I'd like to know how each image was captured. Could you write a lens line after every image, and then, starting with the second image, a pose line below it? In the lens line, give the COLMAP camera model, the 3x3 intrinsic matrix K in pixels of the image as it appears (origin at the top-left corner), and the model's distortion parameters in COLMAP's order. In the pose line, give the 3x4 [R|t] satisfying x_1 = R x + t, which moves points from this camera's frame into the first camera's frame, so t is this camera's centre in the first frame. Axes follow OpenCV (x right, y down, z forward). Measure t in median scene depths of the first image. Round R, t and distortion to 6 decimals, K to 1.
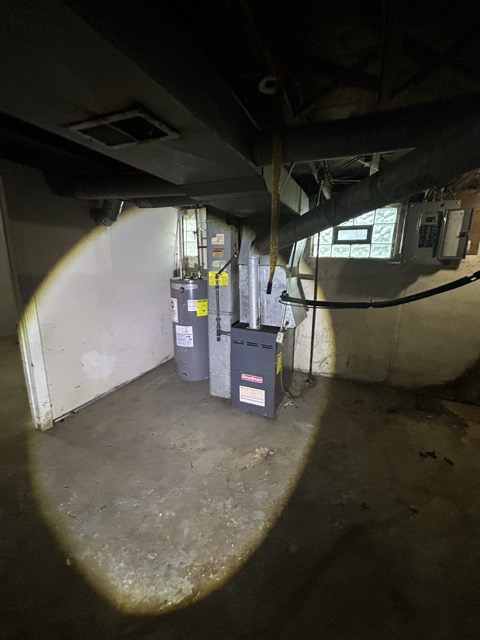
lens RADIAL K [[260.8, 0, 242.7], [0, 260.8, 319.9], [0, 0, 1]] dist [0.000970, 0.000874]
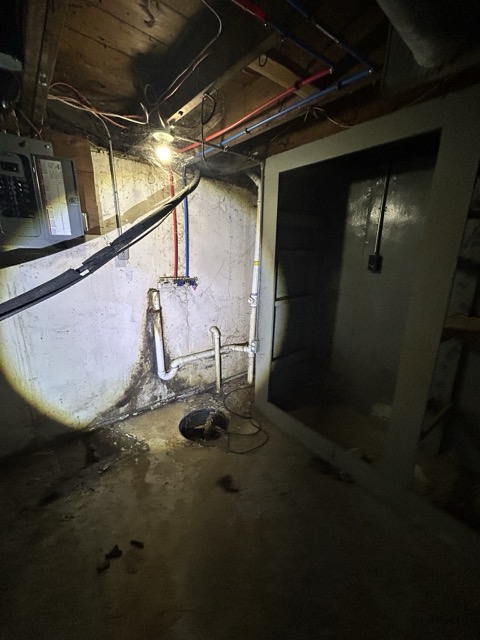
lens RADIAL K [[260.8, 0, 241.5], [0, 260.8, 320.6], [0, 0, 1]] dist [0.000970, 0.000874]
pose [[0.446202, -0.238005, 0.862704, 0.351232], [0.187127, 0.967491, 0.170130, -0.060388], [-0.875150, 0.085522, 0.476233, 0.298233]]
